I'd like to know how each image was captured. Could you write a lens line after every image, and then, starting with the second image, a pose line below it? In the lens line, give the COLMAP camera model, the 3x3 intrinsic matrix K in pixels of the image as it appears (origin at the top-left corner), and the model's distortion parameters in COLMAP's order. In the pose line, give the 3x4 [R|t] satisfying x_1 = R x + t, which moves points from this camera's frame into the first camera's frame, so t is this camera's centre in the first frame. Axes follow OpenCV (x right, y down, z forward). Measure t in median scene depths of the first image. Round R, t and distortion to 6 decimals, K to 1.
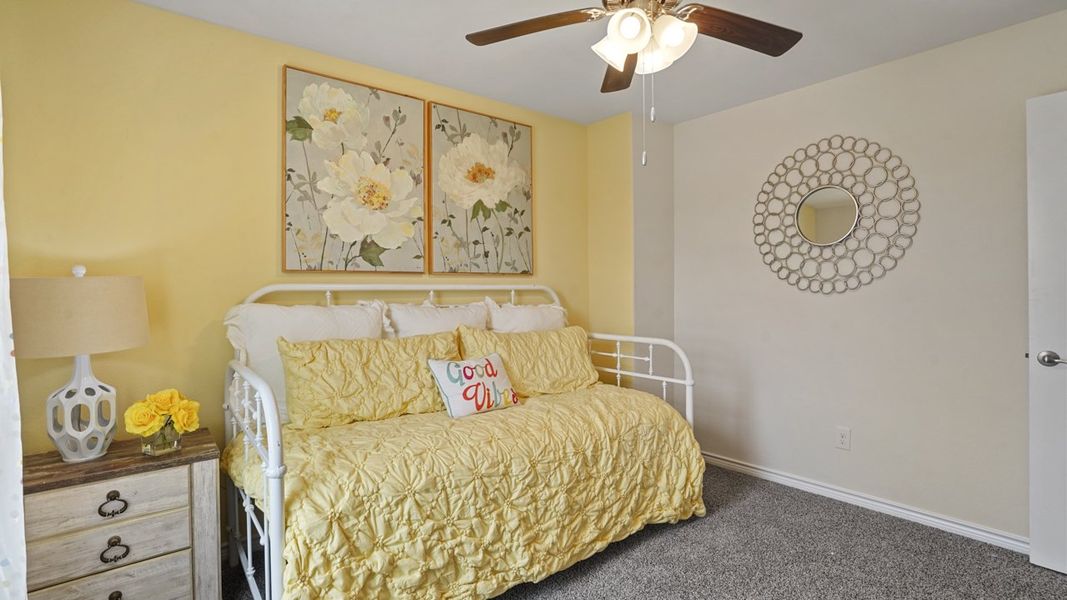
lens RADIAL K [[503.2, 0, 537.7], [0, 503.2, 274.6], [0, 0, 1]] dist [-0.046280, 0.022256]
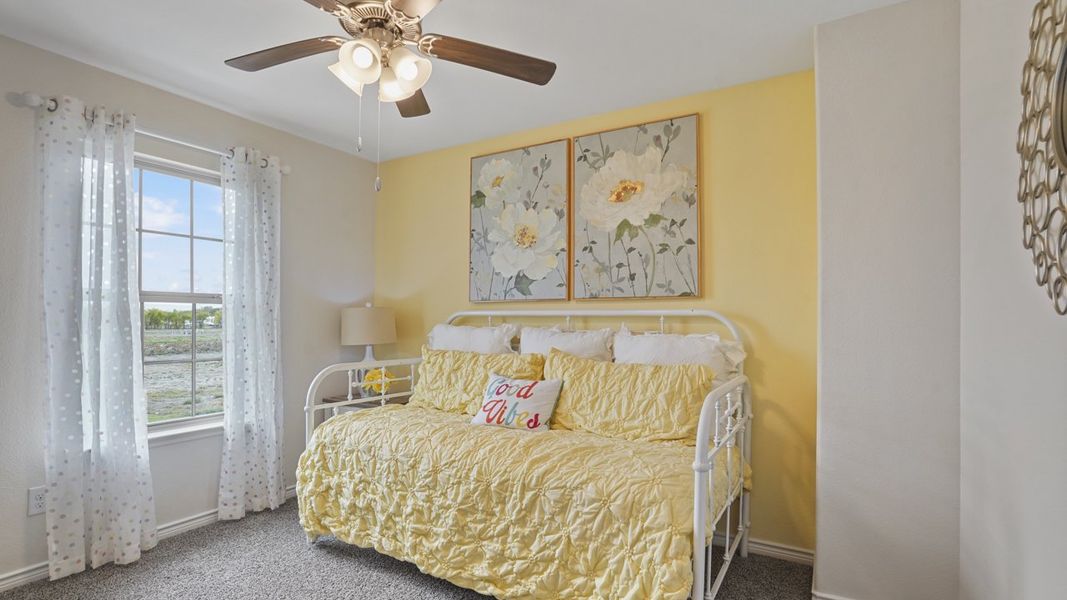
lens RADIAL K [[508.7, 0, 533.5], [0, 508.7, 300.0], [0, 0, 1]] dist [-0.051170, 0.024311]
pose [[0.339535, -0.027900, -0.940180, 0.819812], [0.019928, 0.999549, -0.022465, 0.021933], [0.940382, -0.011108, 0.339938, 0.598479]]
